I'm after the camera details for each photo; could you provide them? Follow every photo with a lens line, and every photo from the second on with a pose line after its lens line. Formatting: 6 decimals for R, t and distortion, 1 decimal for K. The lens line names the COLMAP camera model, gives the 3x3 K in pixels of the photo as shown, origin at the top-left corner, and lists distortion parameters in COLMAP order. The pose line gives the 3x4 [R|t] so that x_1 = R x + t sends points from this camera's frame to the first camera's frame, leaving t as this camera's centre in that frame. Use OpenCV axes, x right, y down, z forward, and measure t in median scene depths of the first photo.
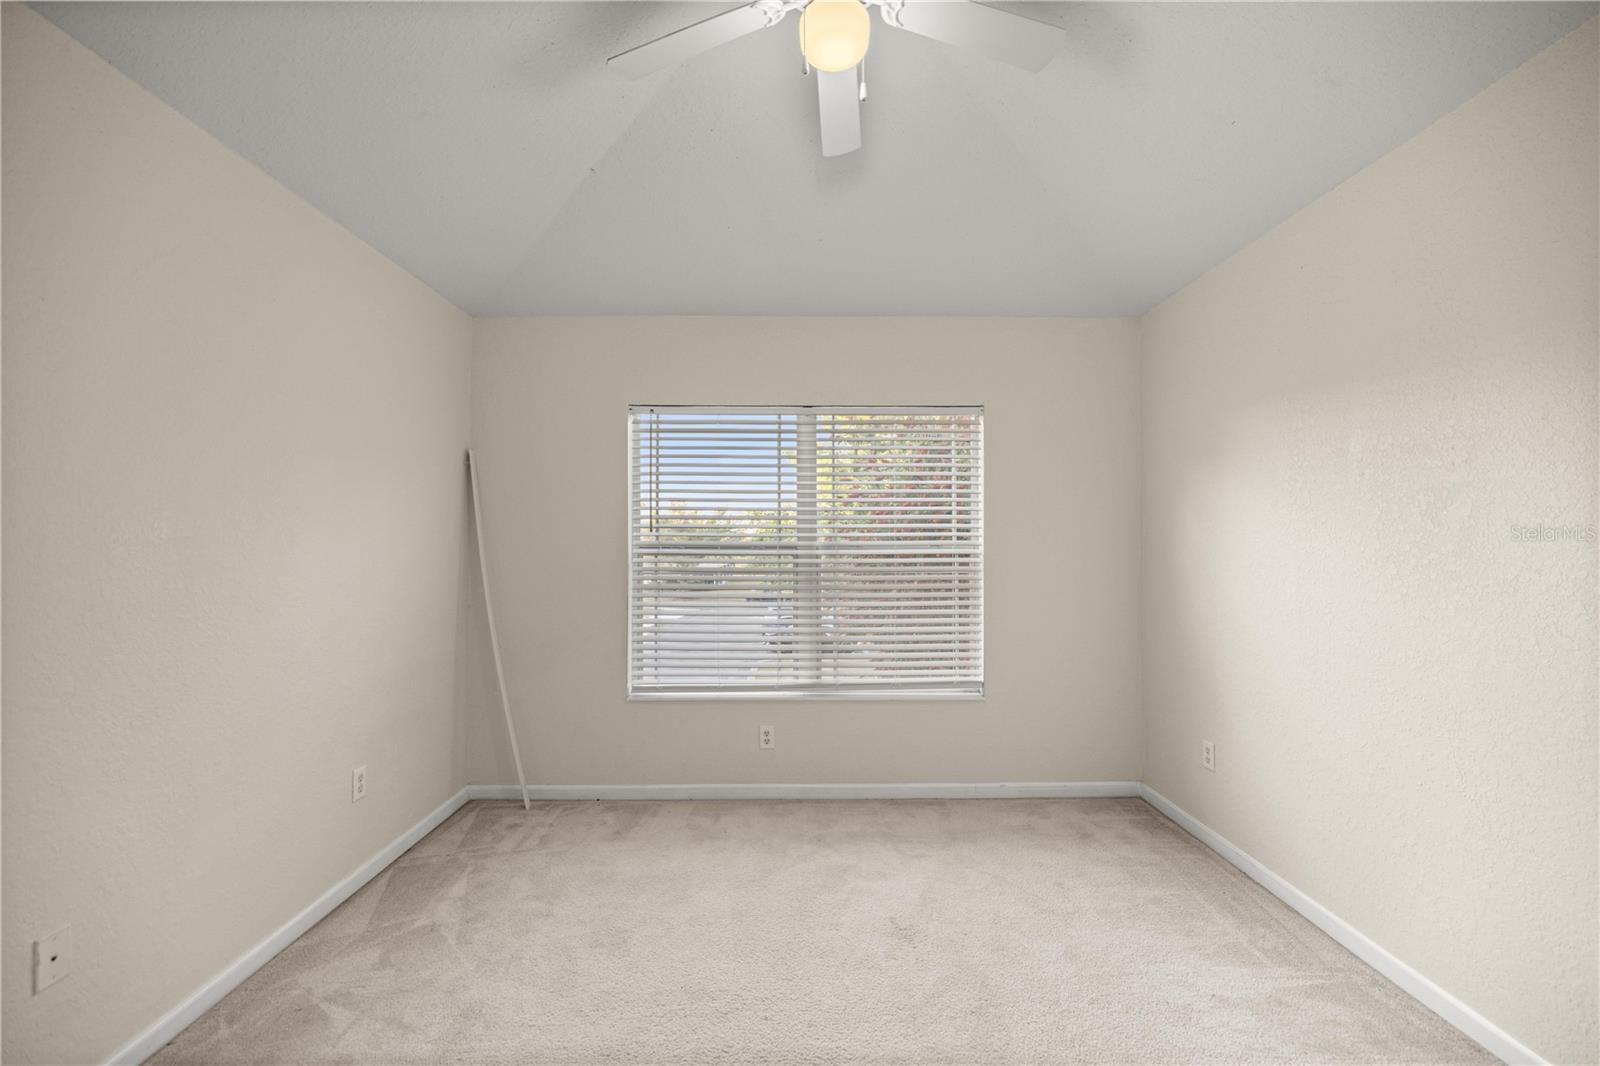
lens RADIAL K [[676.5, 0, 802.0], [0, 676.5, 536.9], [0, 0, 1]] dist [0.001838, -0.000932]
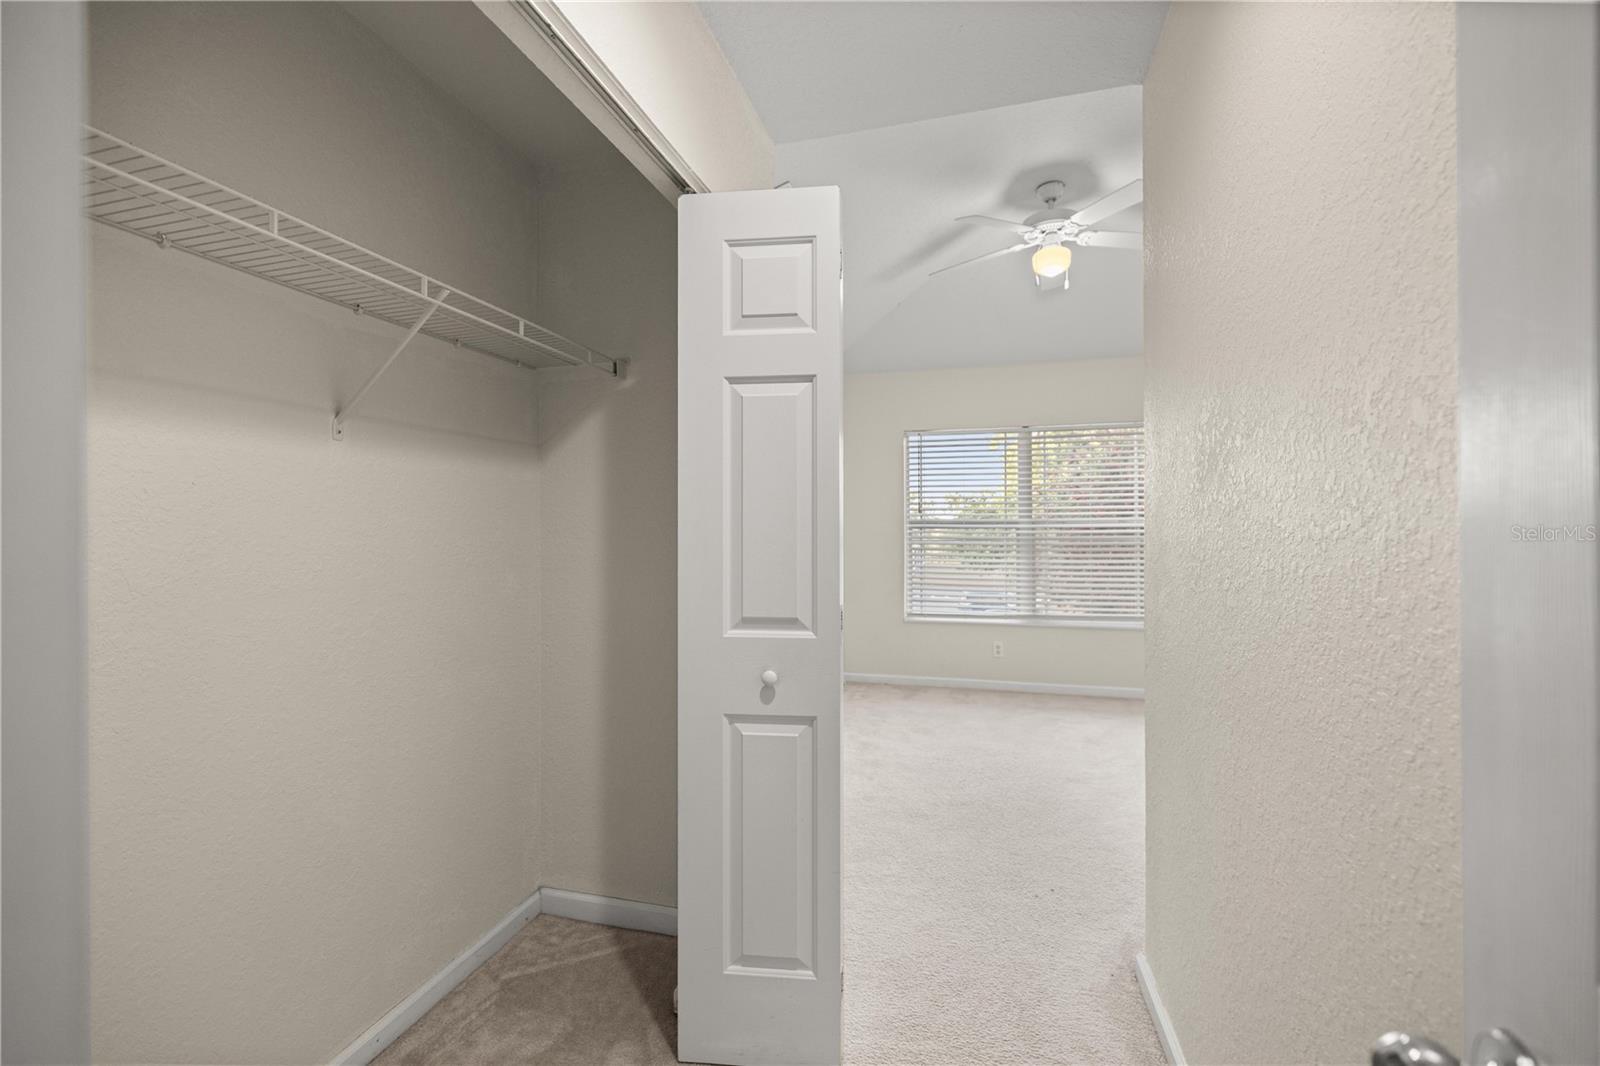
lens RADIAL K [[676.5, 0, 787.8], [0, 676.5, 522.1], [0, 0, 1]] dist [0.001838, -0.000932]
pose [[0.956065, -0.004032, -0.293128, -0.055871], [0.004839, 0.999986, 0.002026, 0.008431], [0.293116, -0.003355, 0.956071, -0.558101]]
